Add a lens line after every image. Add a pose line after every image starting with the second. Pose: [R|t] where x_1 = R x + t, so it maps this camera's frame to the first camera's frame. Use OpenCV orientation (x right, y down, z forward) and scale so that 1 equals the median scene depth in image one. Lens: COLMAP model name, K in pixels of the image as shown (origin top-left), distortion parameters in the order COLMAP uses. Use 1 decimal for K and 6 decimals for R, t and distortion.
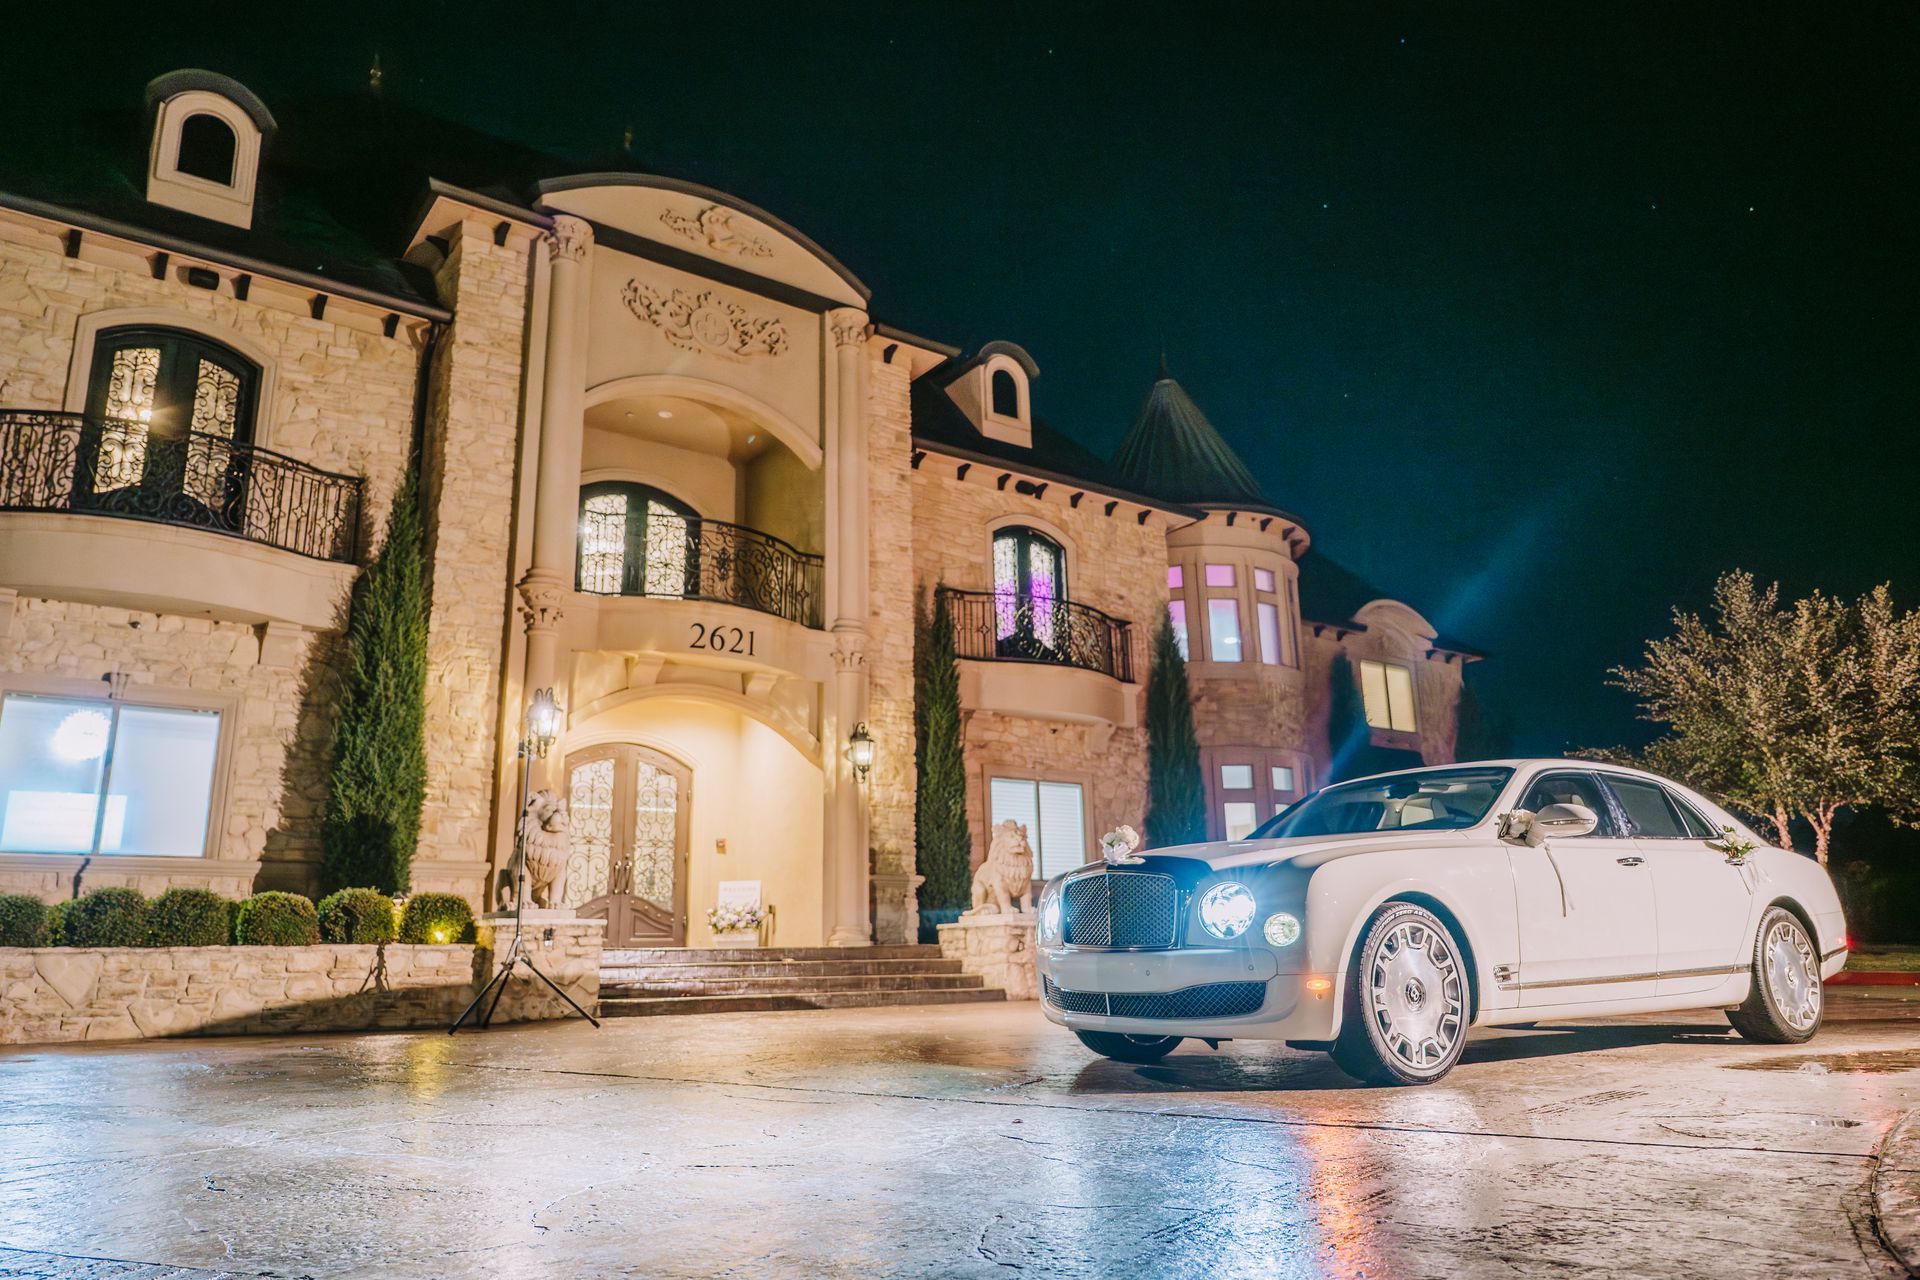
lens RADIAL K [[1395.2, 0, 960.0], [0, 1395.2, 640.0], [0, 0, 1]] dist [0.005341, -0.000236]
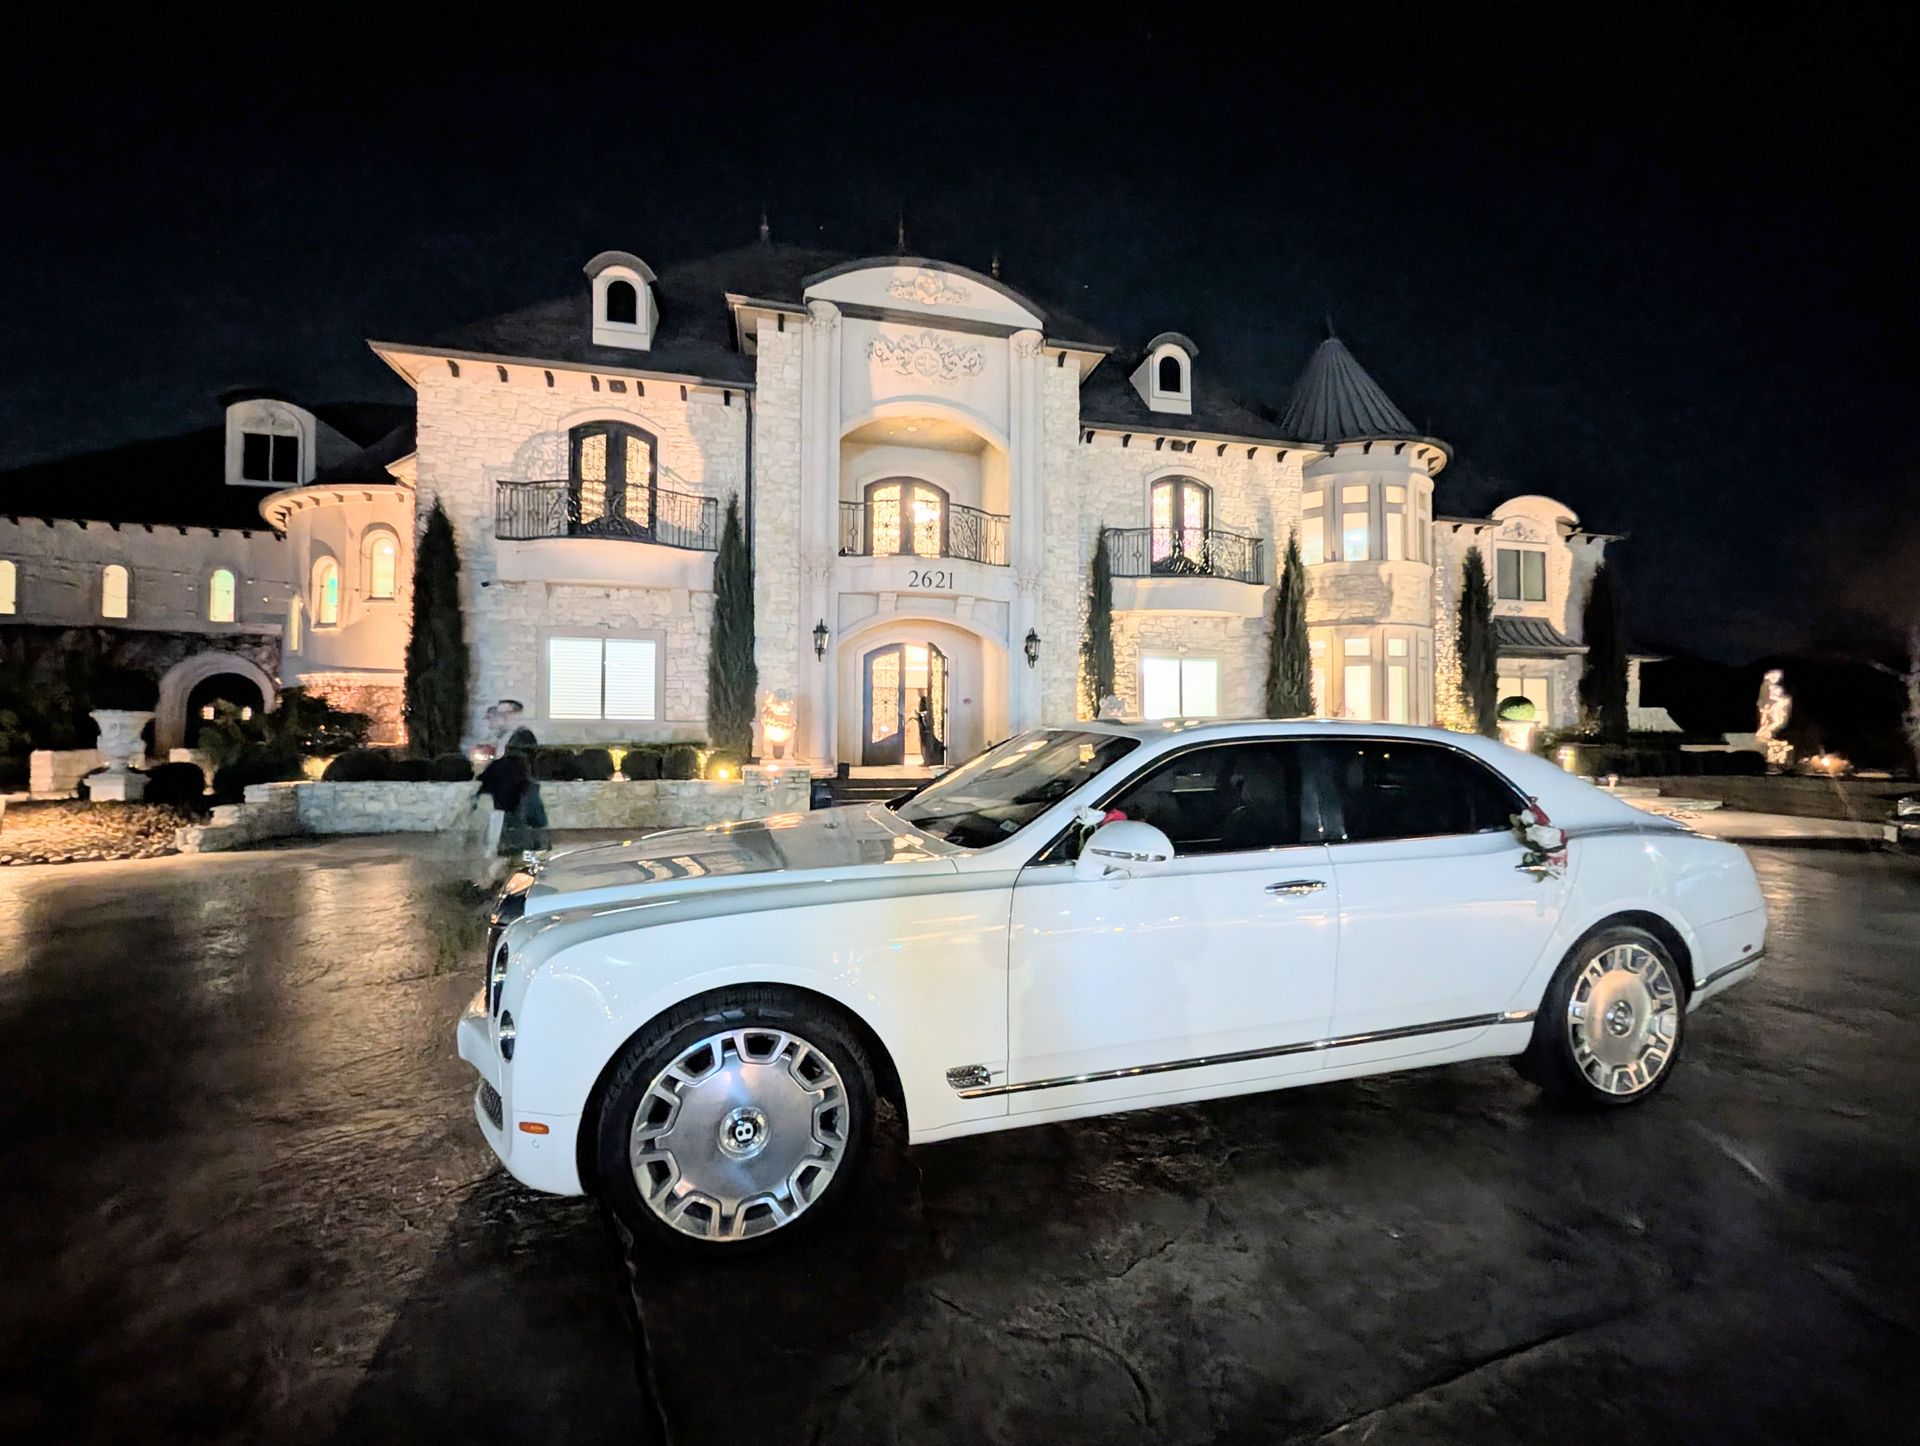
lens RADIAL K [[747.3, 0, 960.0], [0, 747.3, 723.0], [0, 0, 1]] dist [0.007584, -0.000059]
pose [[0.907668, 0.021110, -0.419159, 0.174143], [0.074782, 0.974617, 0.211020, -0.014979], [0.412974, -0.222881, 0.883050, 0.203974]]
